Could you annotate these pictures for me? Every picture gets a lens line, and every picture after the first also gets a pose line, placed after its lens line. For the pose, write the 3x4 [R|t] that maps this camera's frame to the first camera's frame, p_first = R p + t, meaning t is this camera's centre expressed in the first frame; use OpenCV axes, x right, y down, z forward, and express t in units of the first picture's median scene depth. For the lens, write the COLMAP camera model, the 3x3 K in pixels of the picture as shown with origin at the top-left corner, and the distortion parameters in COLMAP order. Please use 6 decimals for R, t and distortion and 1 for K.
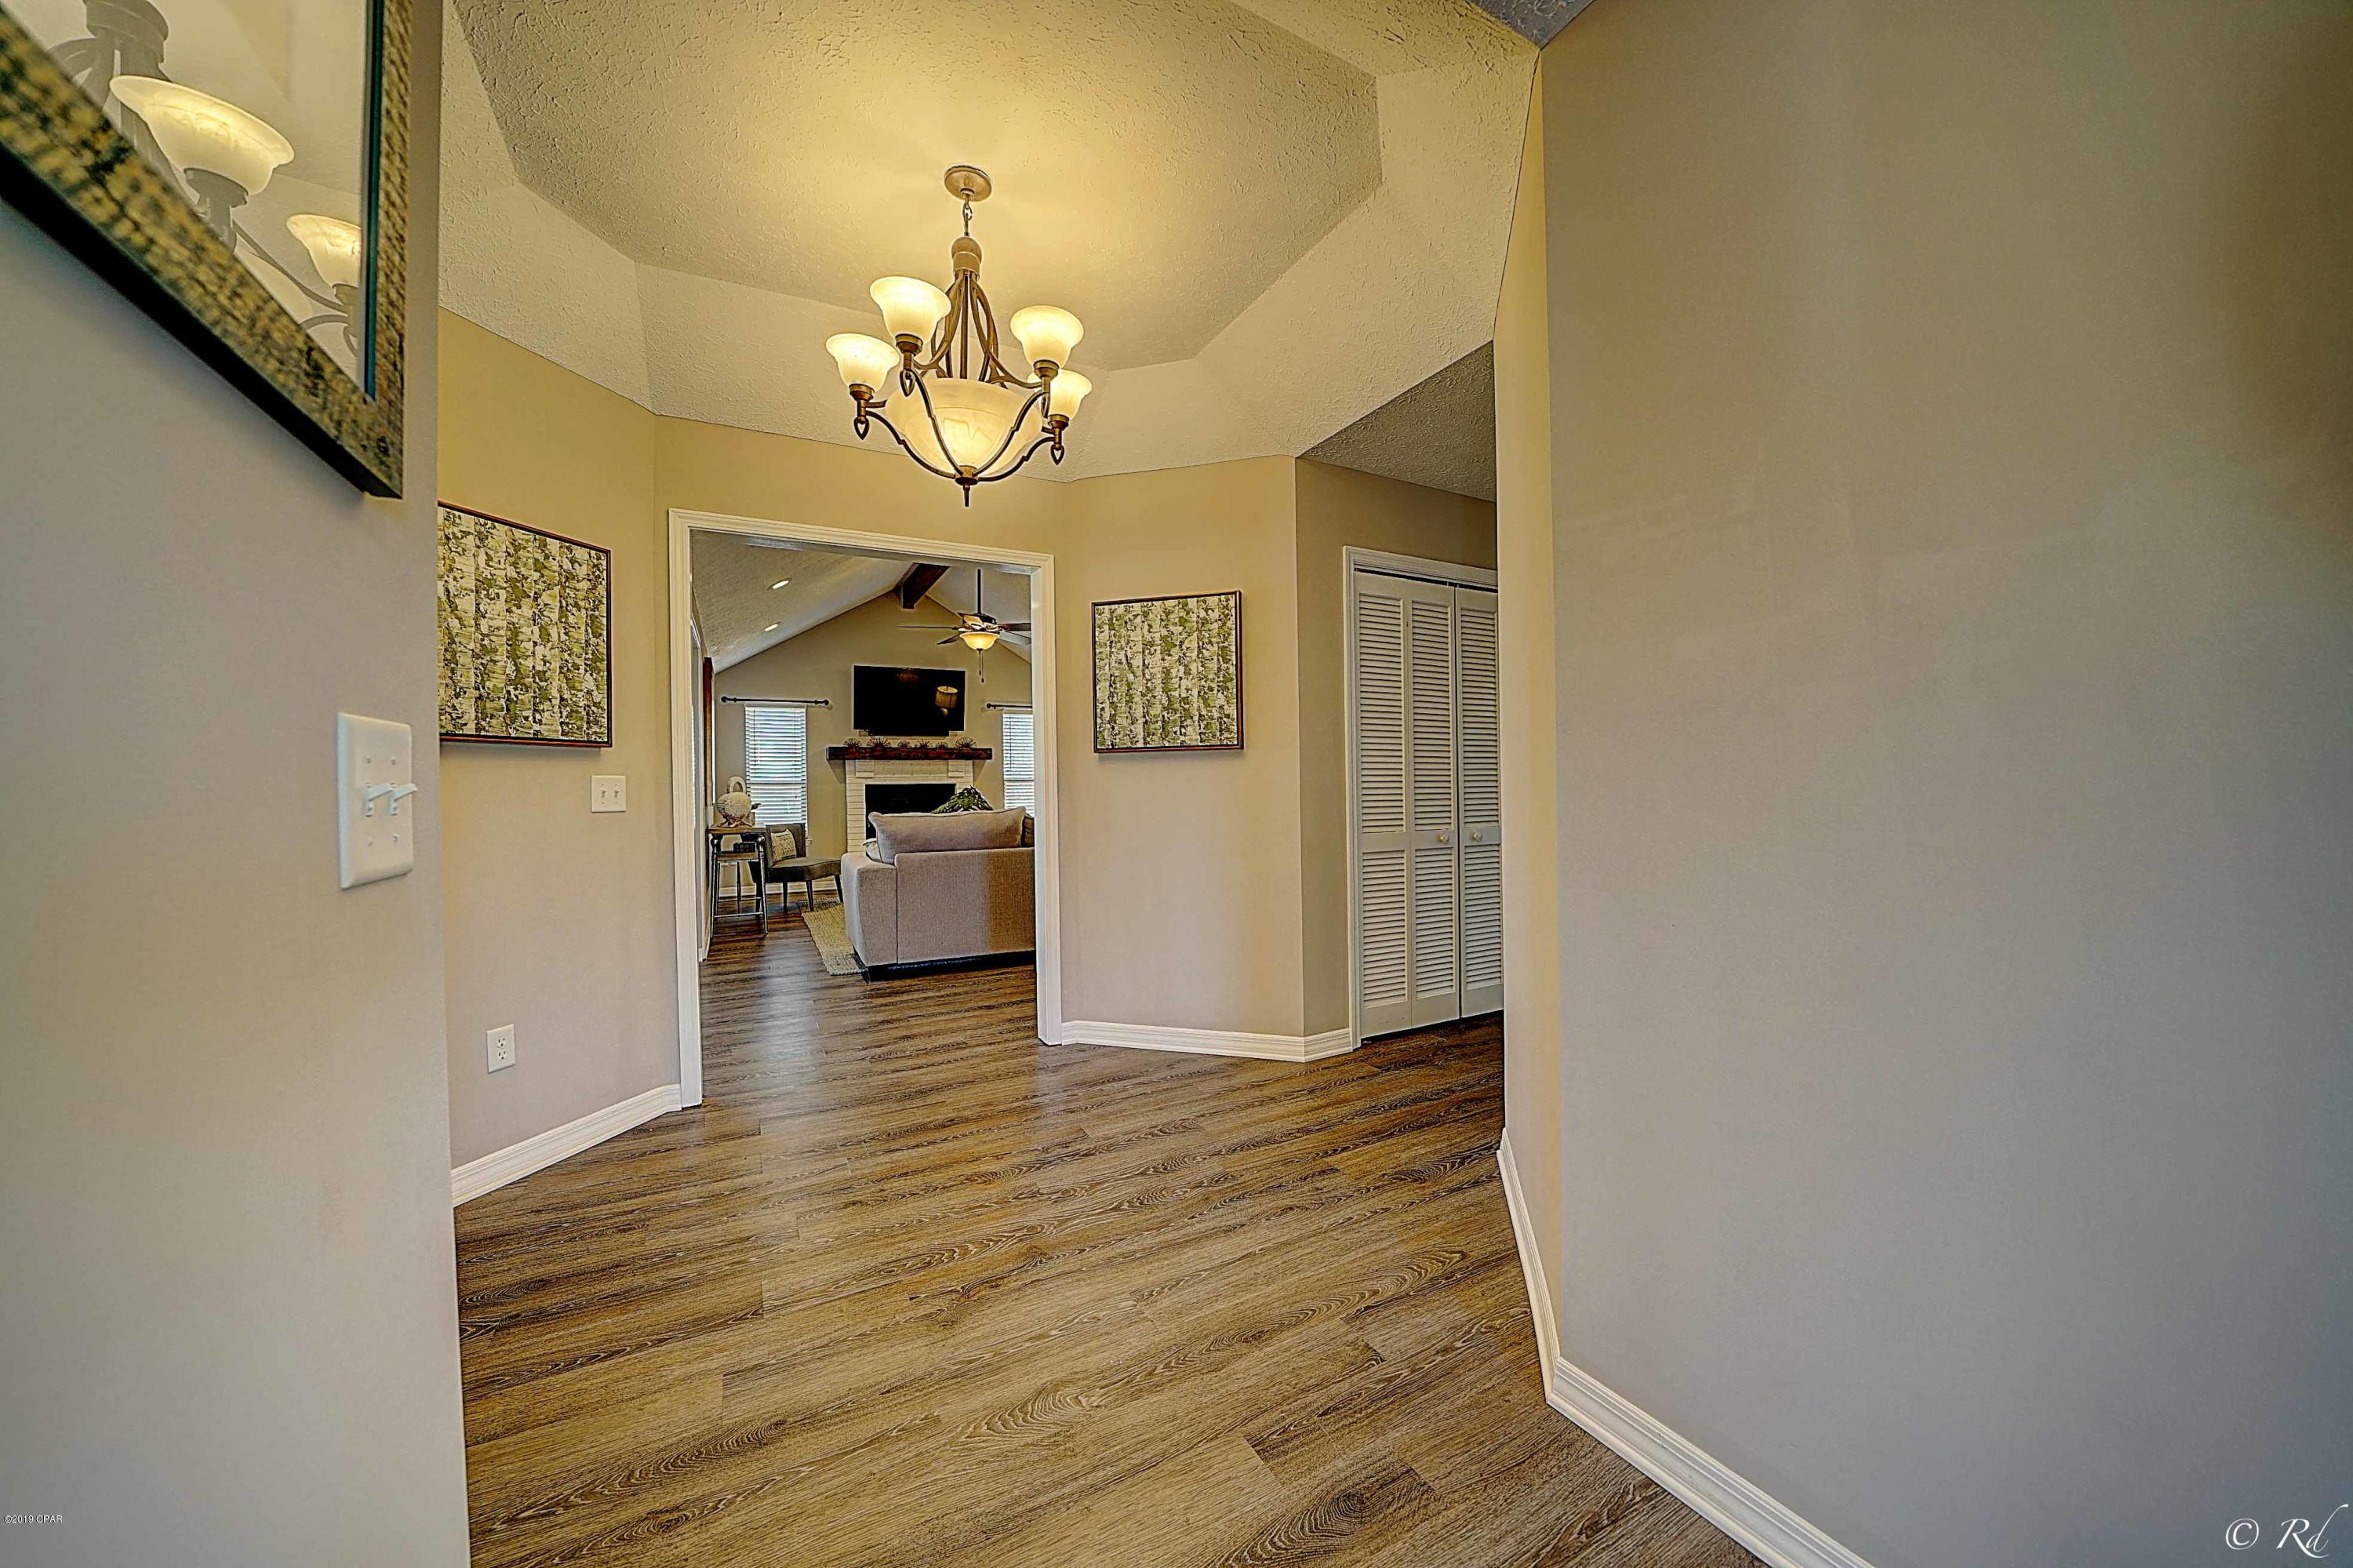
lens RADIAL K [[812.8, 0, 1176.2], [0, 812.8, 785.7], [0, 0, 1]] dist [-0.027146, 0.002647]
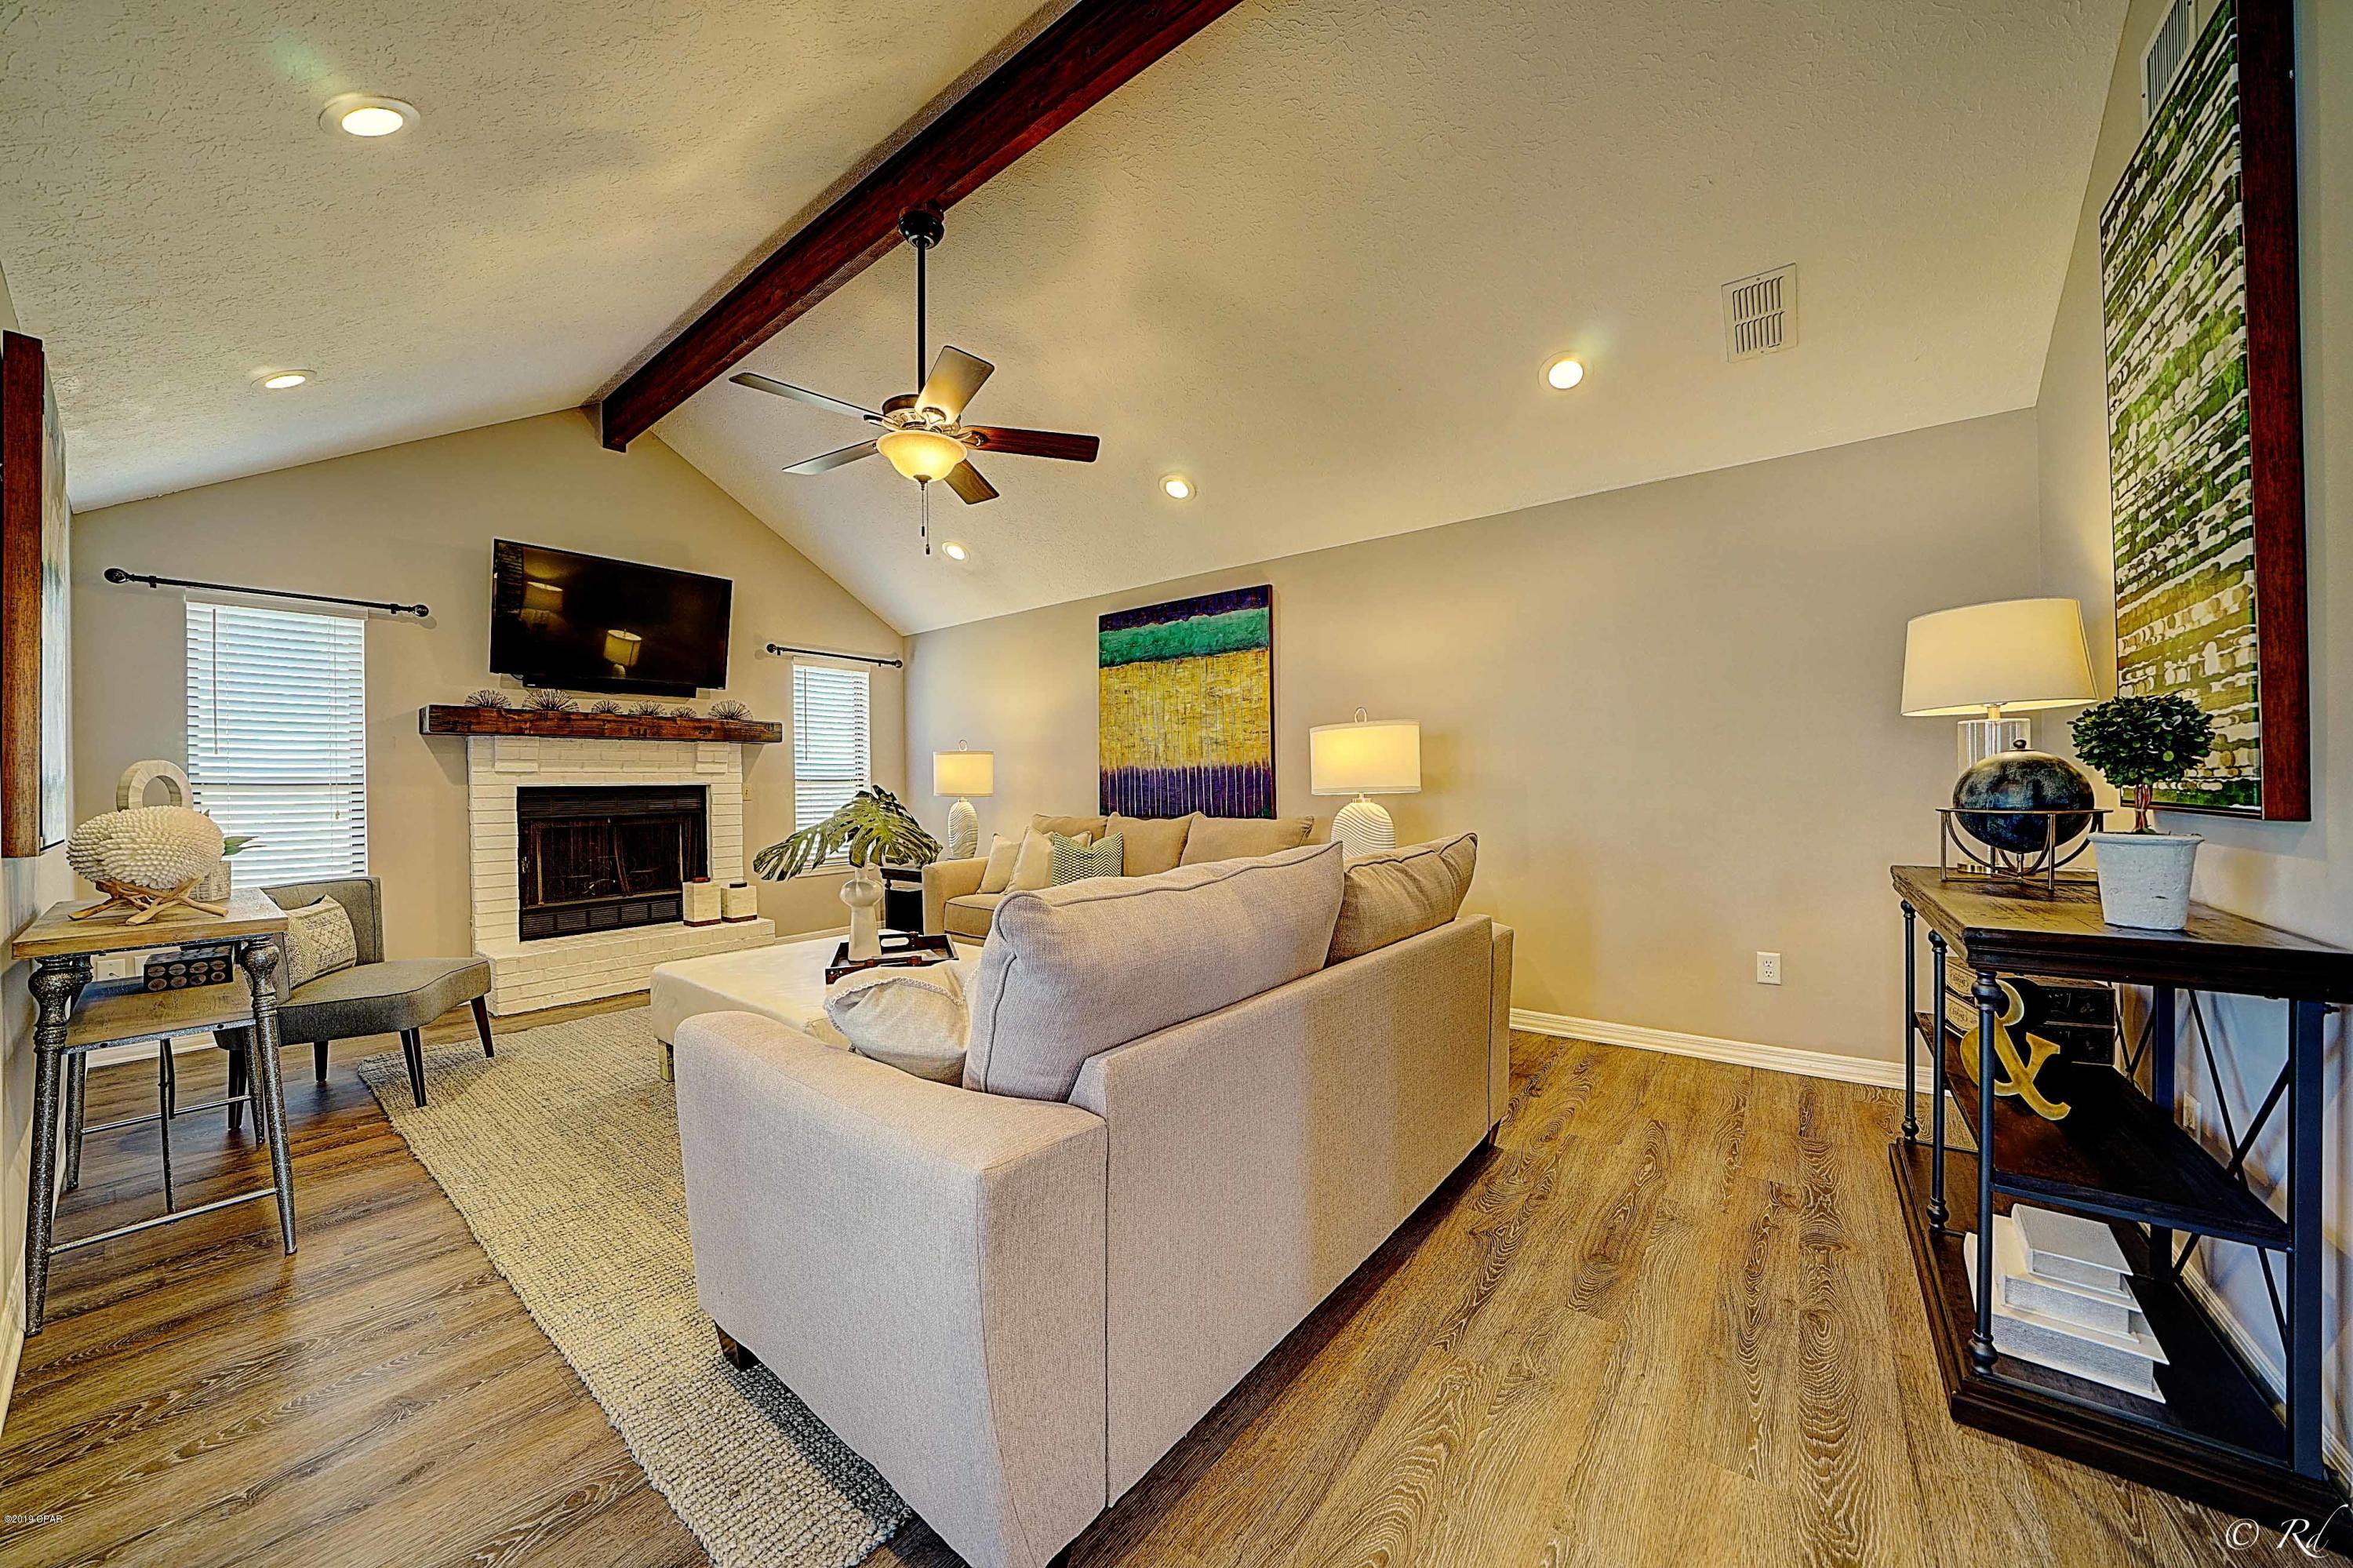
lens RADIAL K [[812.8, 0, 1176.2], [0, 812.8, 785.7], [0, 0, 1]] dist [-0.027146, 0.002647]
pose [[0.913969, 0.000088, 0.405784, -0.215851], [0.001213, 0.999995, -0.002951, -0.000312], [-0.405782, 0.003189, 0.913964, 0.397057]]
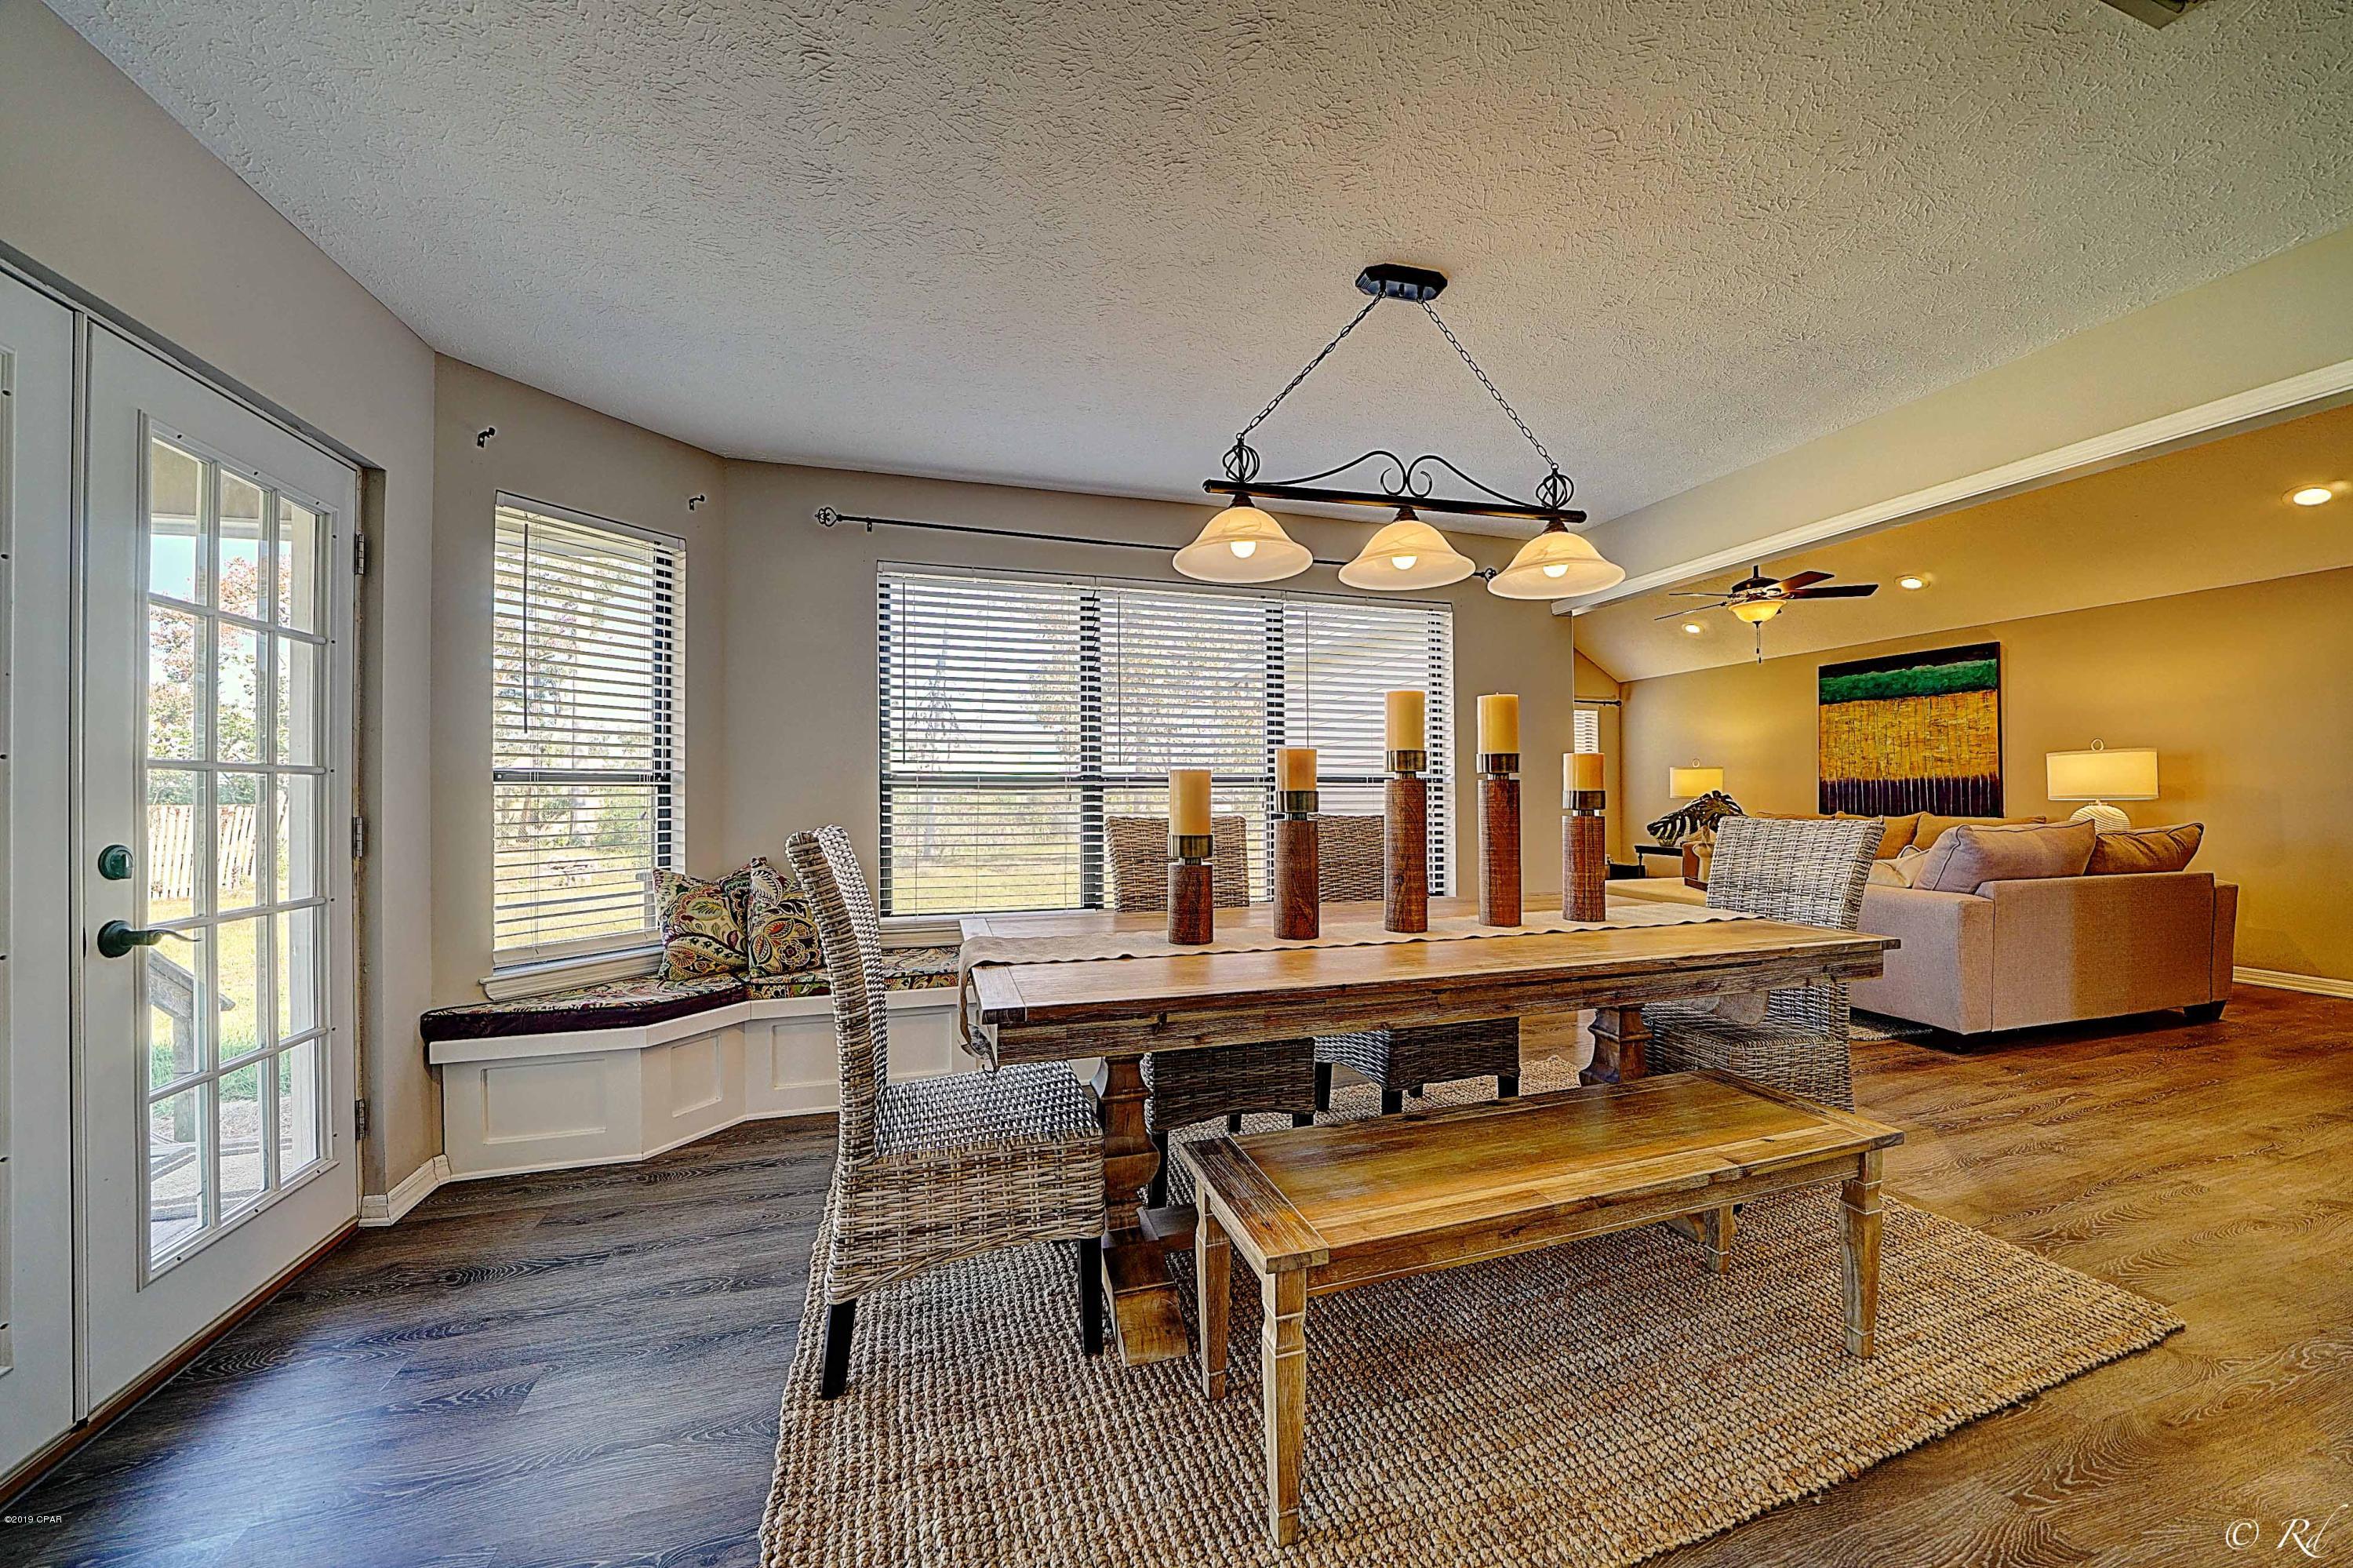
lens RADIAL K [[812.8, 0, 1176.2], [0, 812.8, 785.7], [0, 0, 1]] dist [-0.027146, 0.002647]
pose [[0.979229, 0.009393, -0.202540, -0.475044], [-0.010789, 0.999925, -0.005792, 0.003356], [0.202471, 0.007857, 0.979257, 0.074913]]
